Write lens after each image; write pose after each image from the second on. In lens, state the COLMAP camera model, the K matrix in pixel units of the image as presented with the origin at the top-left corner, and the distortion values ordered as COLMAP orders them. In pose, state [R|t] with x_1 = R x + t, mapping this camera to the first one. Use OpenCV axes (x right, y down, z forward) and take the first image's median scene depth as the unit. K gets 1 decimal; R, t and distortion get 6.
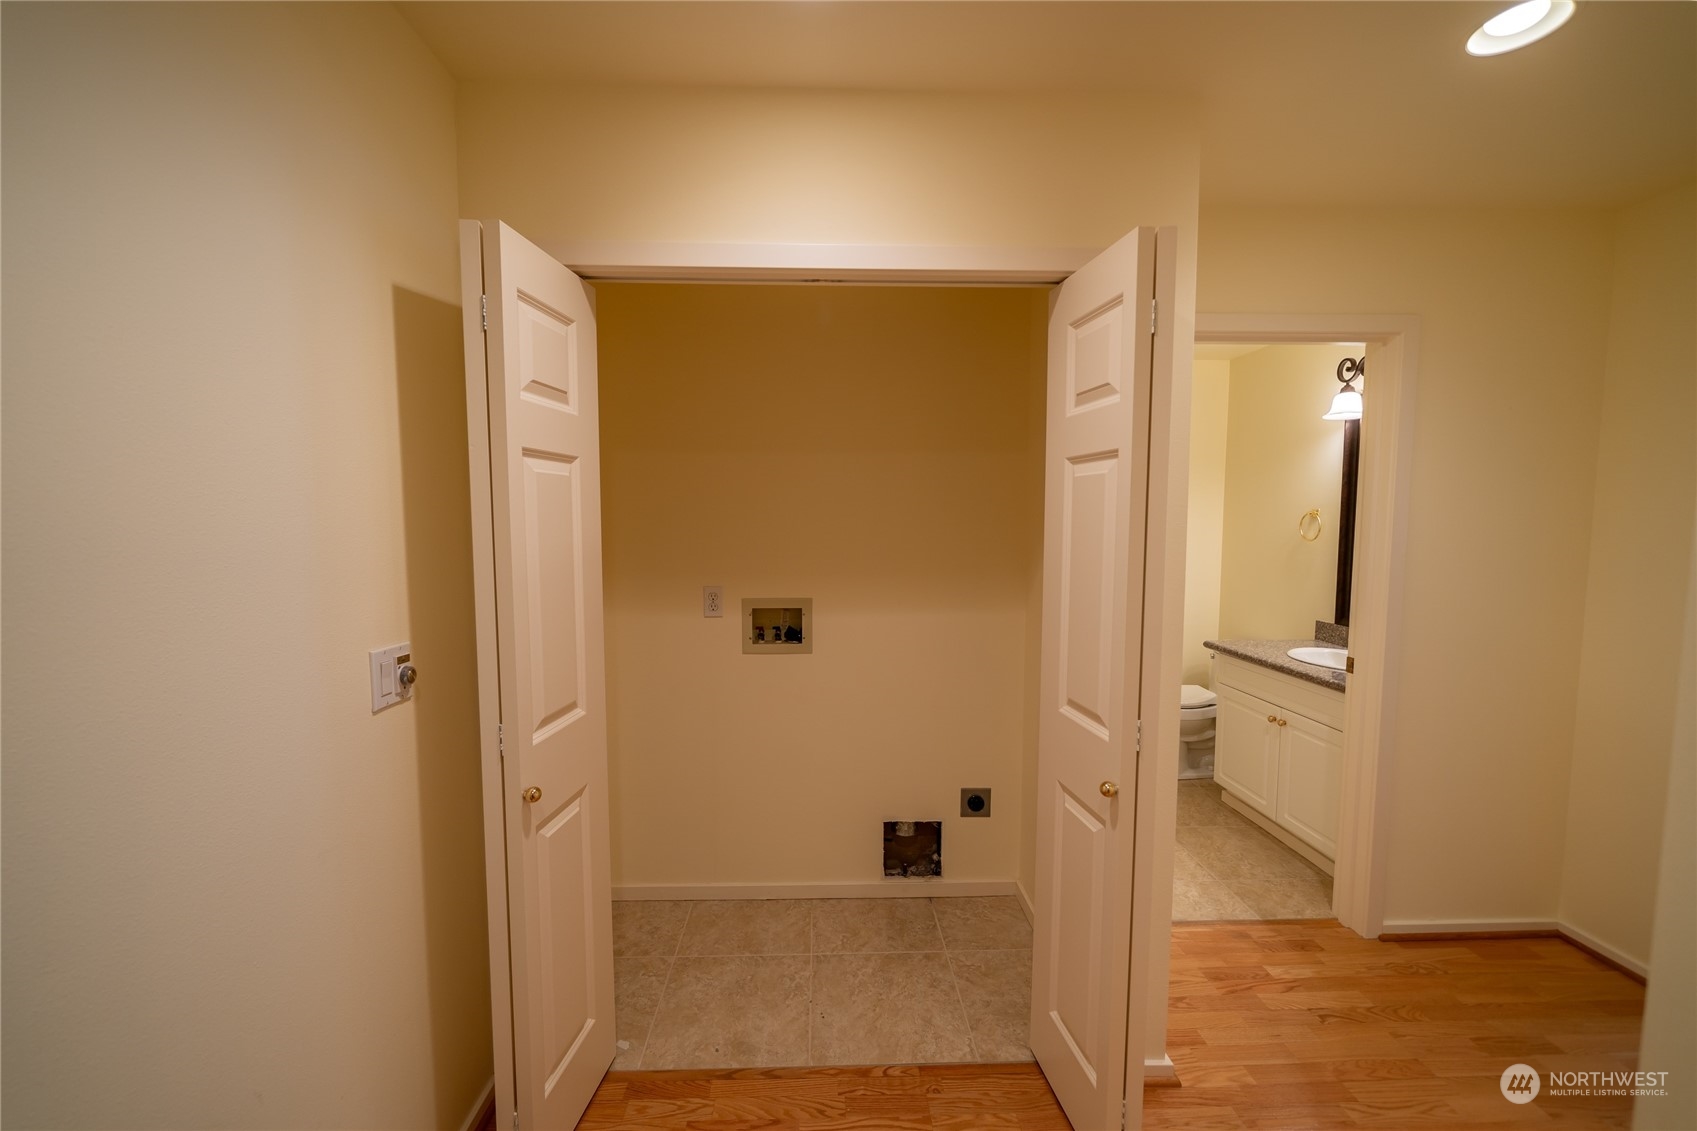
lens RADIAL K [[652.0, 0, 837.8], [0, 652.0, 566.7], [0, 0, 1]] dist [-0.001656, -0.000279]
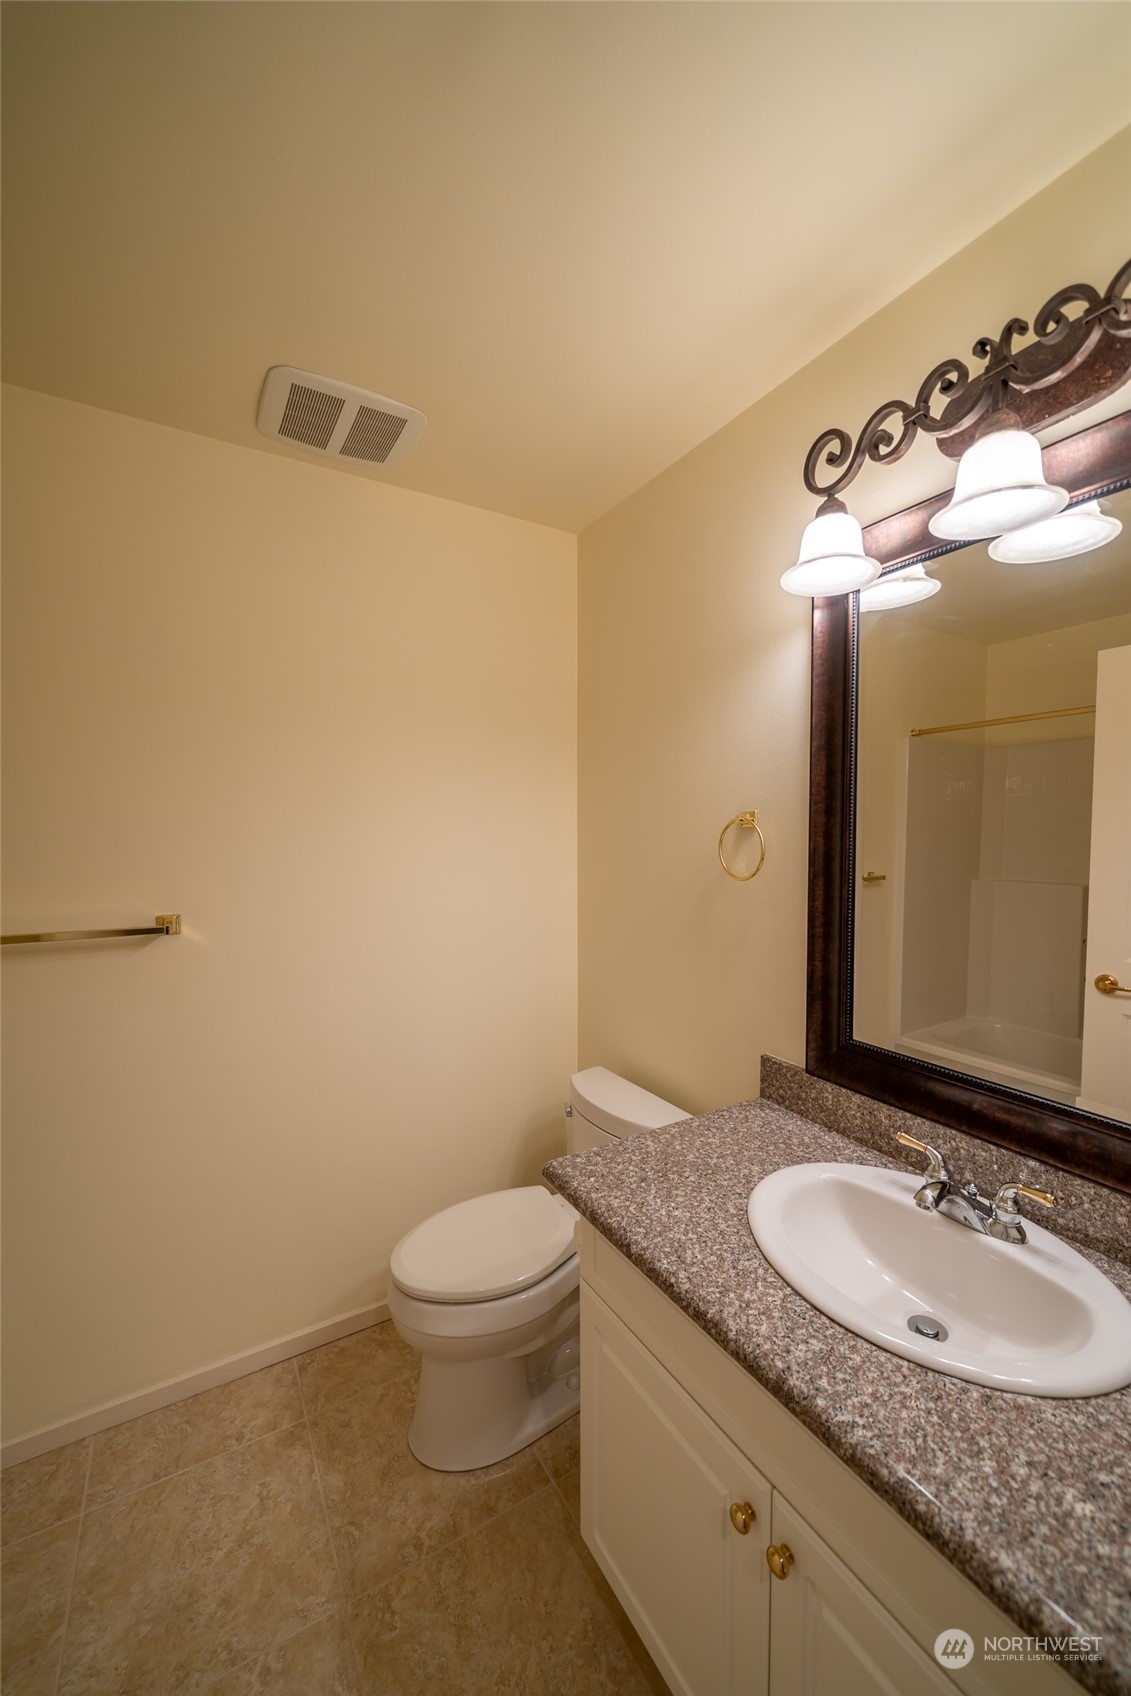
lens RADIAL K [[651.6, 0, 565.5], [0, 651.6, 848.0], [0, 0, 1]] dist [-0.001656, -0.000279]
pose [[0.872898, -0.014548, 0.487686, 0.402642], [0.036365, 0.998715, -0.035298, -0.051248], [-0.486546, 0.048546, 0.872305, 0.674220]]
